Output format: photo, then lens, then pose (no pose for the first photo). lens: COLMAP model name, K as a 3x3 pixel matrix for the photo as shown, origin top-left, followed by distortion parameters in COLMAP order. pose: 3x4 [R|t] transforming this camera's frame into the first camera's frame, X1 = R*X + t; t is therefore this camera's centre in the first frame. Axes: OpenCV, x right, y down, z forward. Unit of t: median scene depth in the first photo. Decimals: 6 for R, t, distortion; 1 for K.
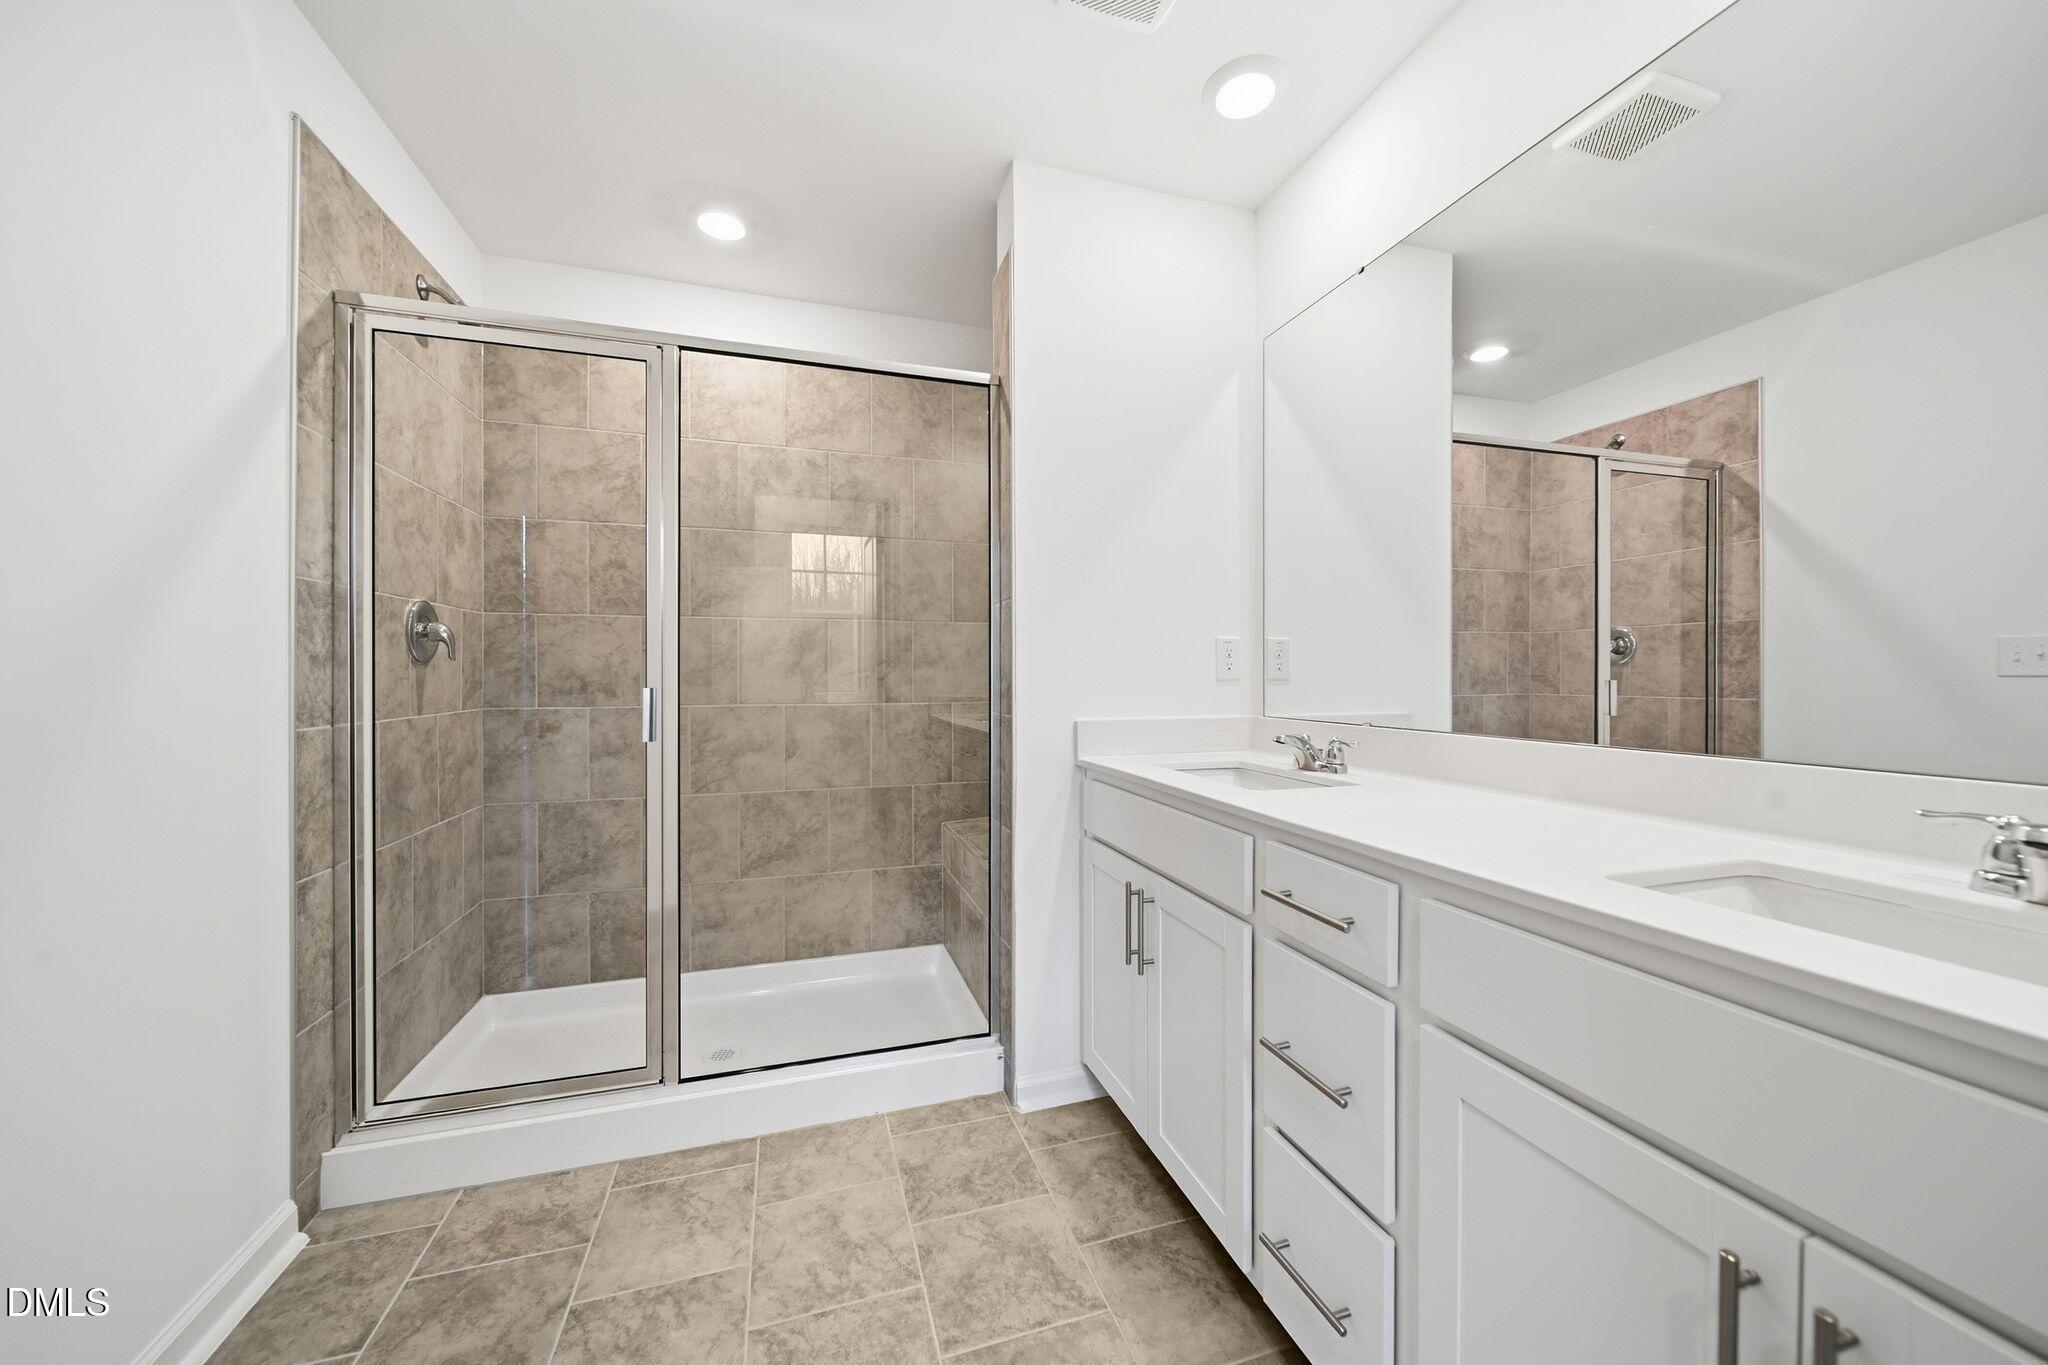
lens RADIAL K [[725.5, 0, 1018.7], [0, 725.5, 678.6], [0, 0, 1]] dist [-0.003199, -0.001622]
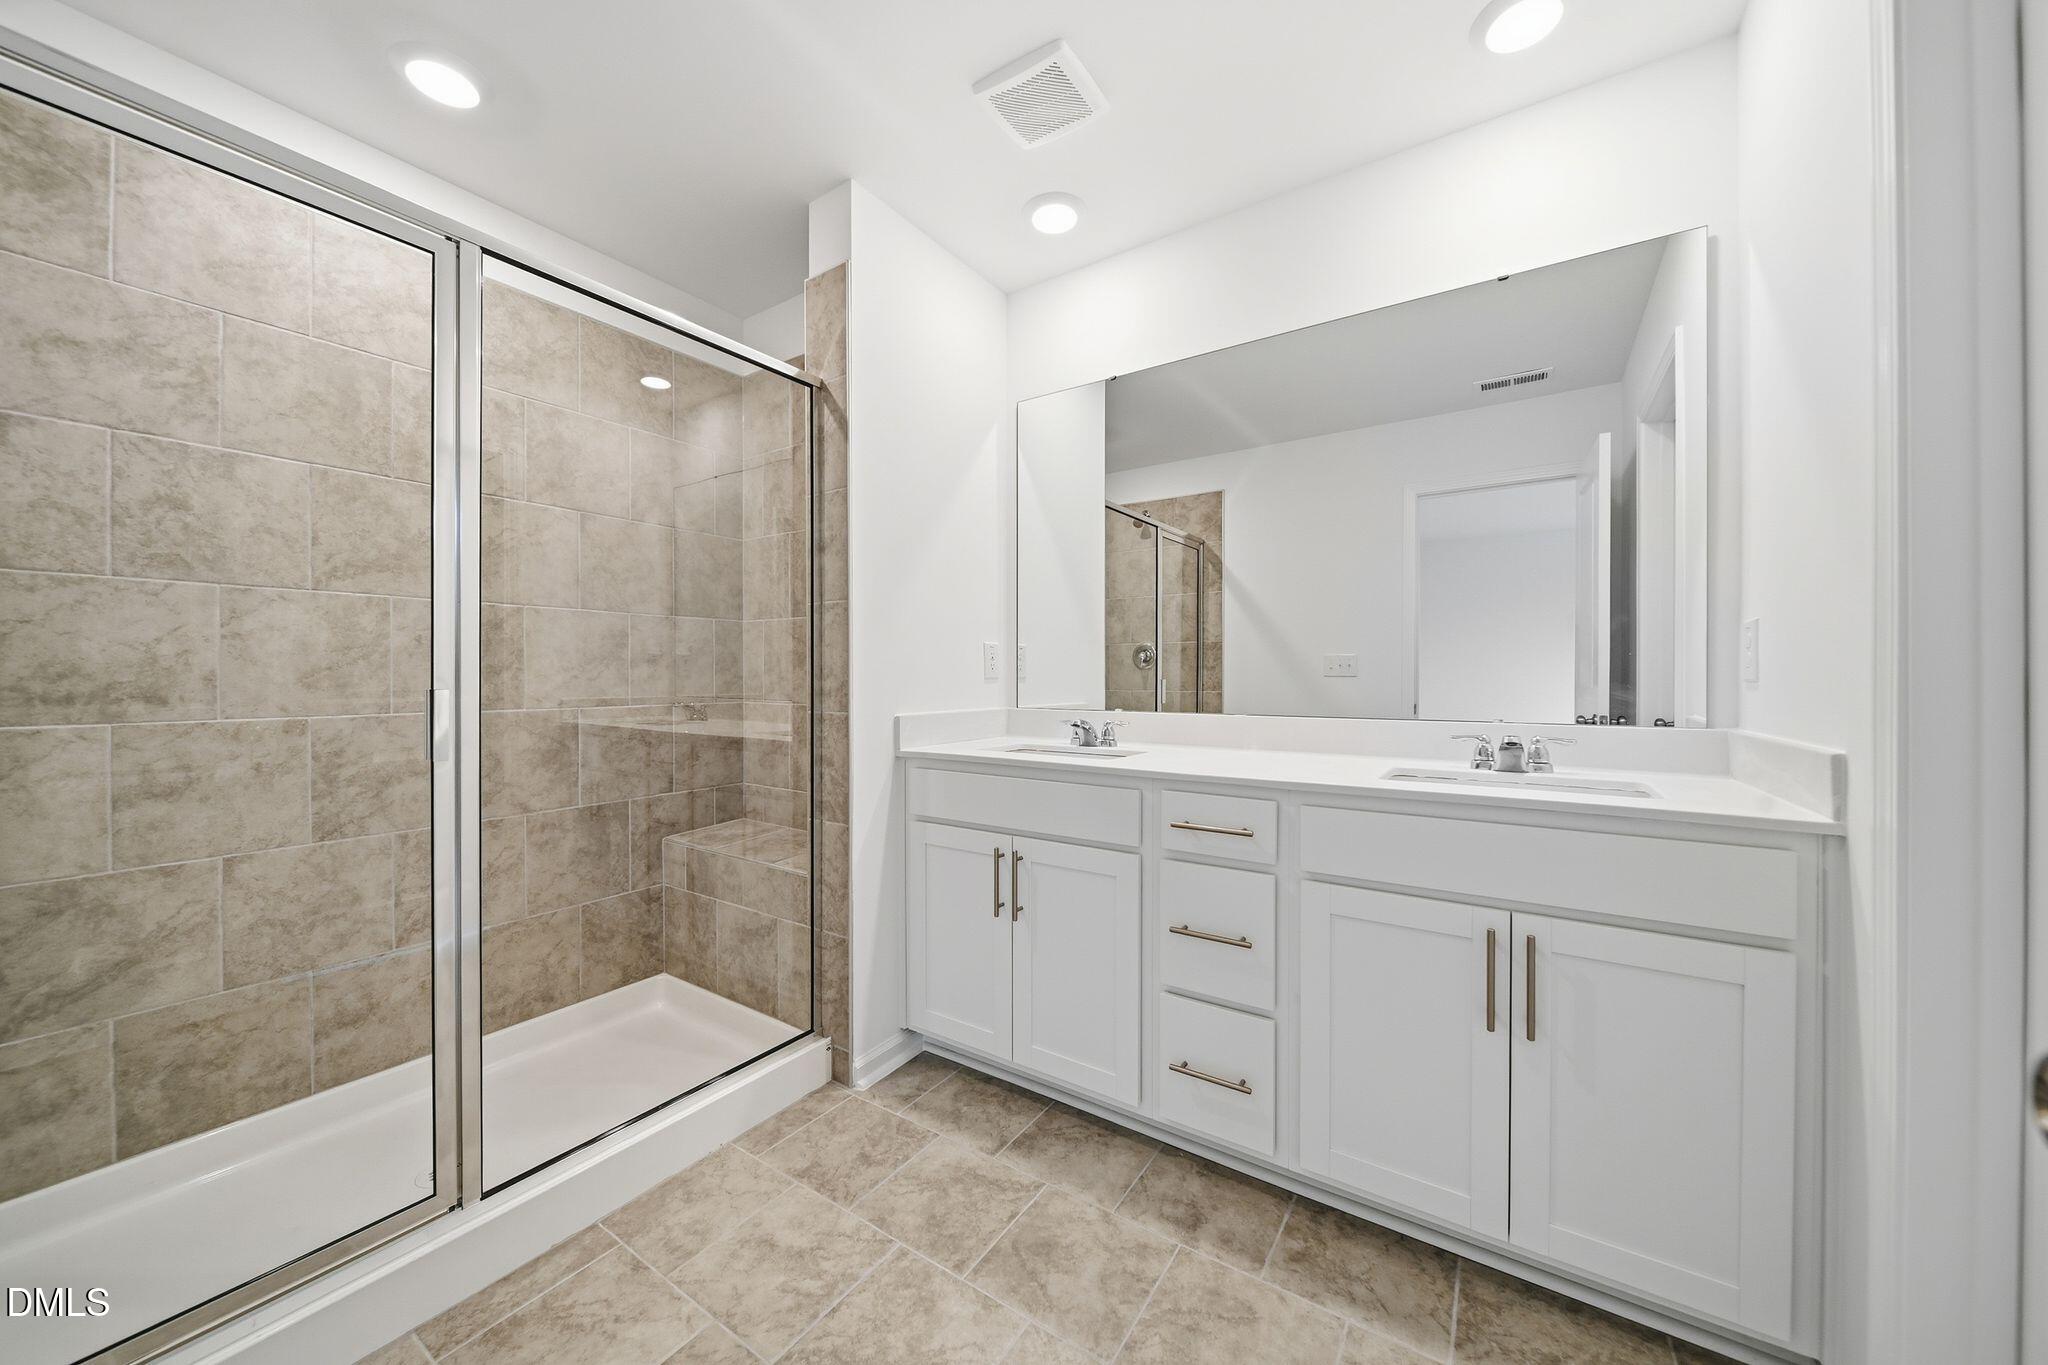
lens RADIAL K [[725.5, 0, 1003.0], [0, 725.5, 682.2], [0, 0, 1]] dist [-0.003199, -0.001622]
pose [[0.787697, -0.003927, 0.616051, -0.373505], [0.002795, 0.999992, 0.002800, 0.003778], [-0.616057, -0.000484, 0.787701, 0.035978]]
